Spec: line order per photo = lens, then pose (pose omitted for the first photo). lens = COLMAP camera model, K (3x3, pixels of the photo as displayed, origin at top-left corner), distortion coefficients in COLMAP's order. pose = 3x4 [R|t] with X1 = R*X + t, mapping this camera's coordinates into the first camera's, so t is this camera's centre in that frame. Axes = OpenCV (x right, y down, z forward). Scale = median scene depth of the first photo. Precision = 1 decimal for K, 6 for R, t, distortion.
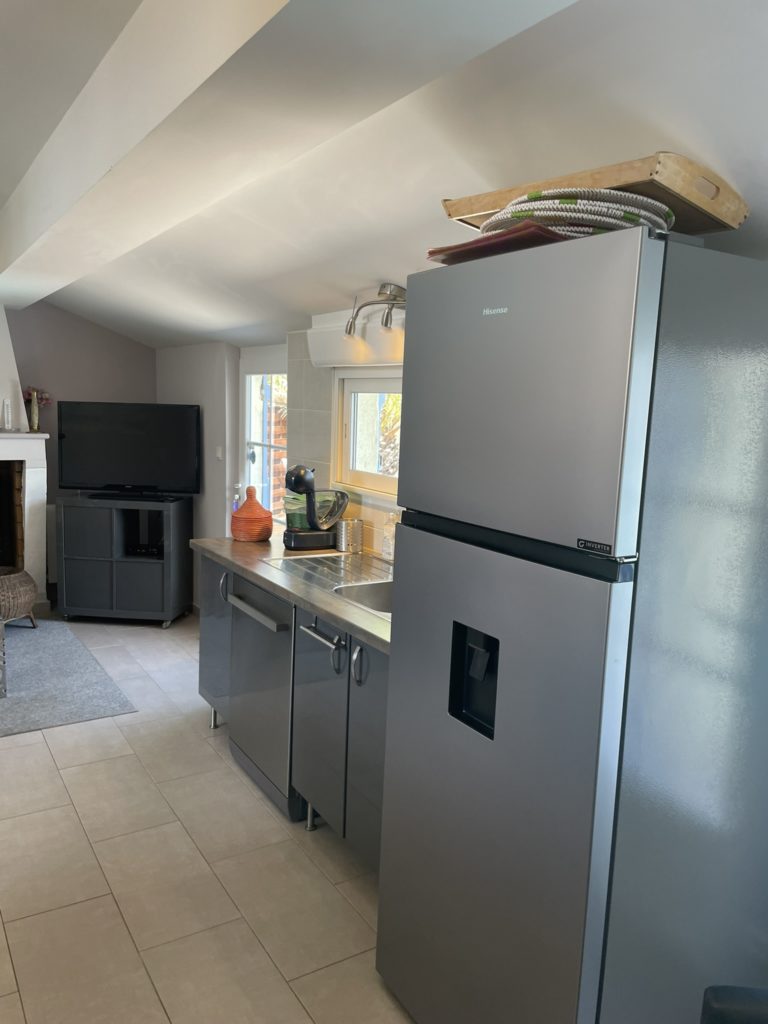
lens RADIAL K [[786.7, 0, 387.8], [0, 786.7, 512.4], [0, 0, 1]] dist [0.097348, -0.136386]
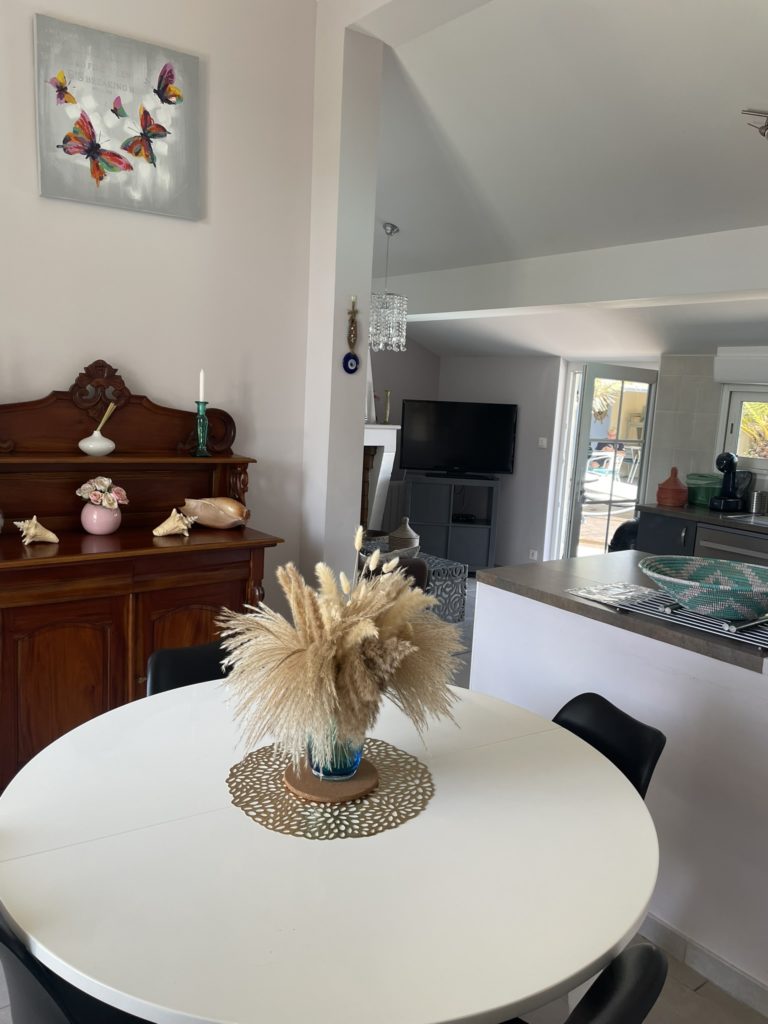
lens RADIAL K [[785.1, 0, 404.5], [0, 785.1, 511.3], [0, 0, 1]] dist [0.099475, -0.137427]
pose [[0.993464, 0.007102, 0.113925, -0.568139], [-0.008739, 0.999865, 0.013882, 0.021001], [-0.113811, -0.014787, 0.993392, -0.245869]]
